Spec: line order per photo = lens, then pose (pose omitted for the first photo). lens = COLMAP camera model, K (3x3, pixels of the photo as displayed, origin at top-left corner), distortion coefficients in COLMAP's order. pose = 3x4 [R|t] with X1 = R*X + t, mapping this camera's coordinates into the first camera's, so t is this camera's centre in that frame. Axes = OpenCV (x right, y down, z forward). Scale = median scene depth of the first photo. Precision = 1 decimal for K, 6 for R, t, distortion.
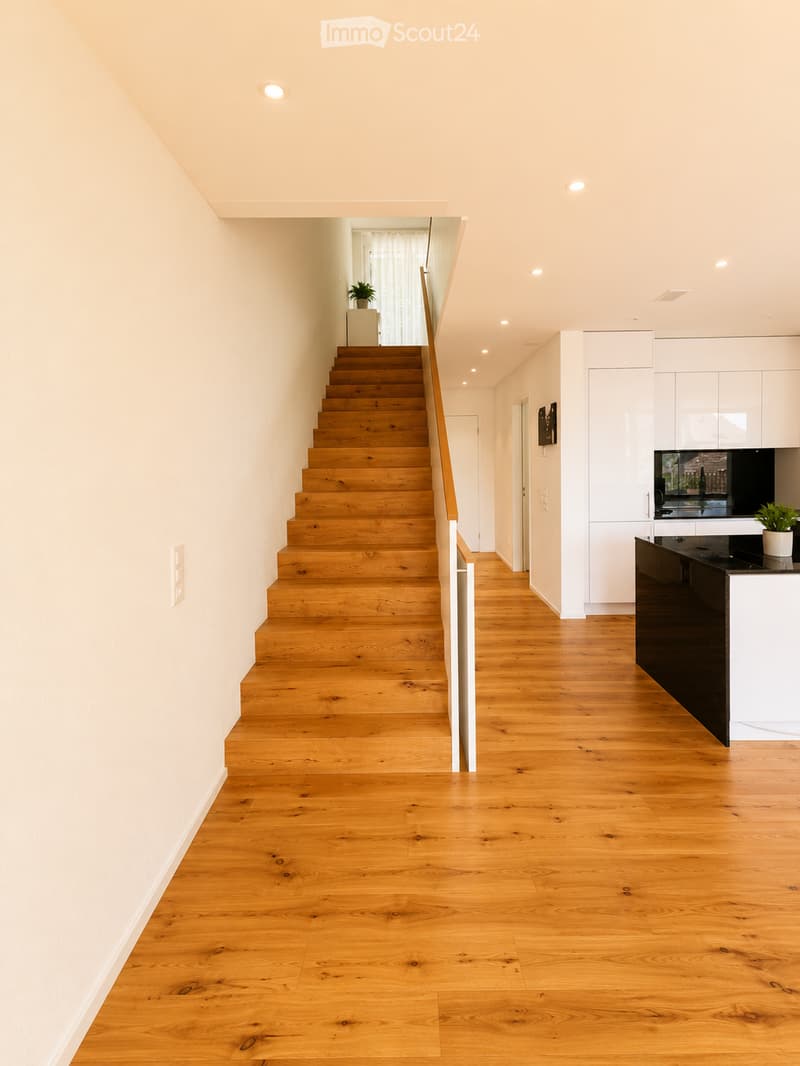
lens RADIAL K [[882.3, 0, 400.0], [0, 882.3, 533.0], [0, 0, 1]] dist [-0.003226, -0.000550]
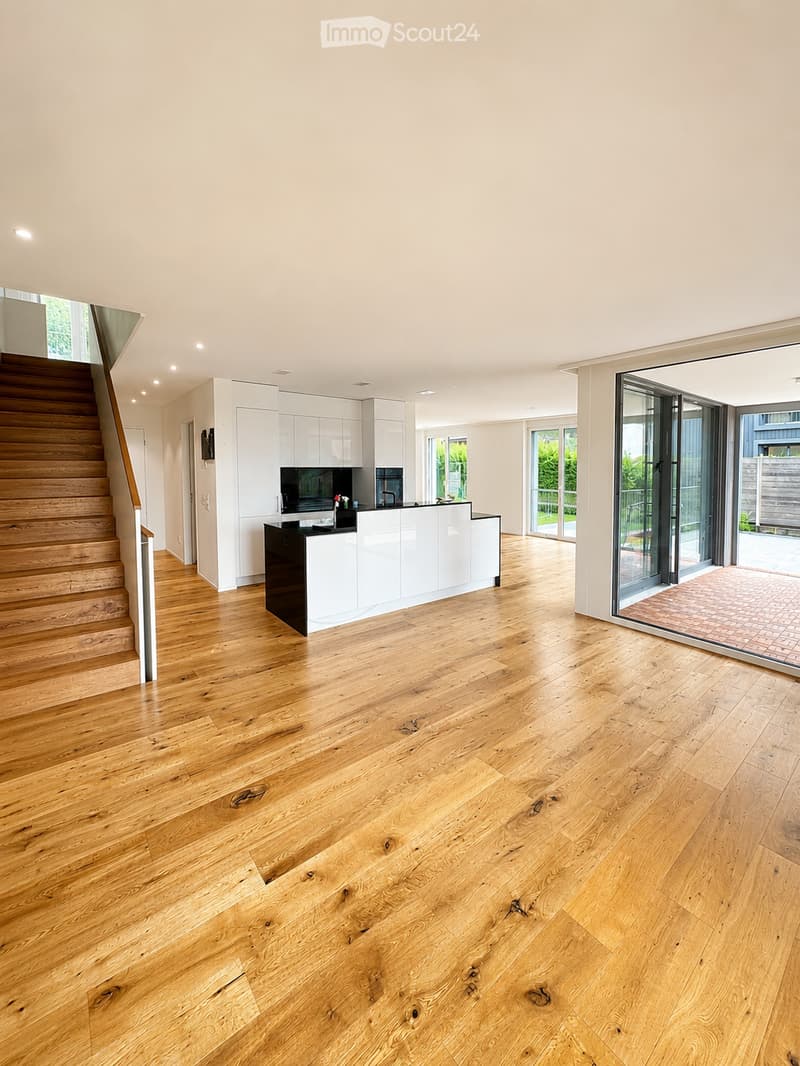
lens RADIAL K [[882.3, 0, 400.0], [0, 882.3, 533.0], [0, 0, 1]] dist [-0.003226, -0.000550]
pose [[0.934886, -0.020006, 0.354384, -0.040211], [0.025242, 0.999630, -0.010158, 0.035542], [-0.354050, 0.018442, 0.935045, -0.410091]]
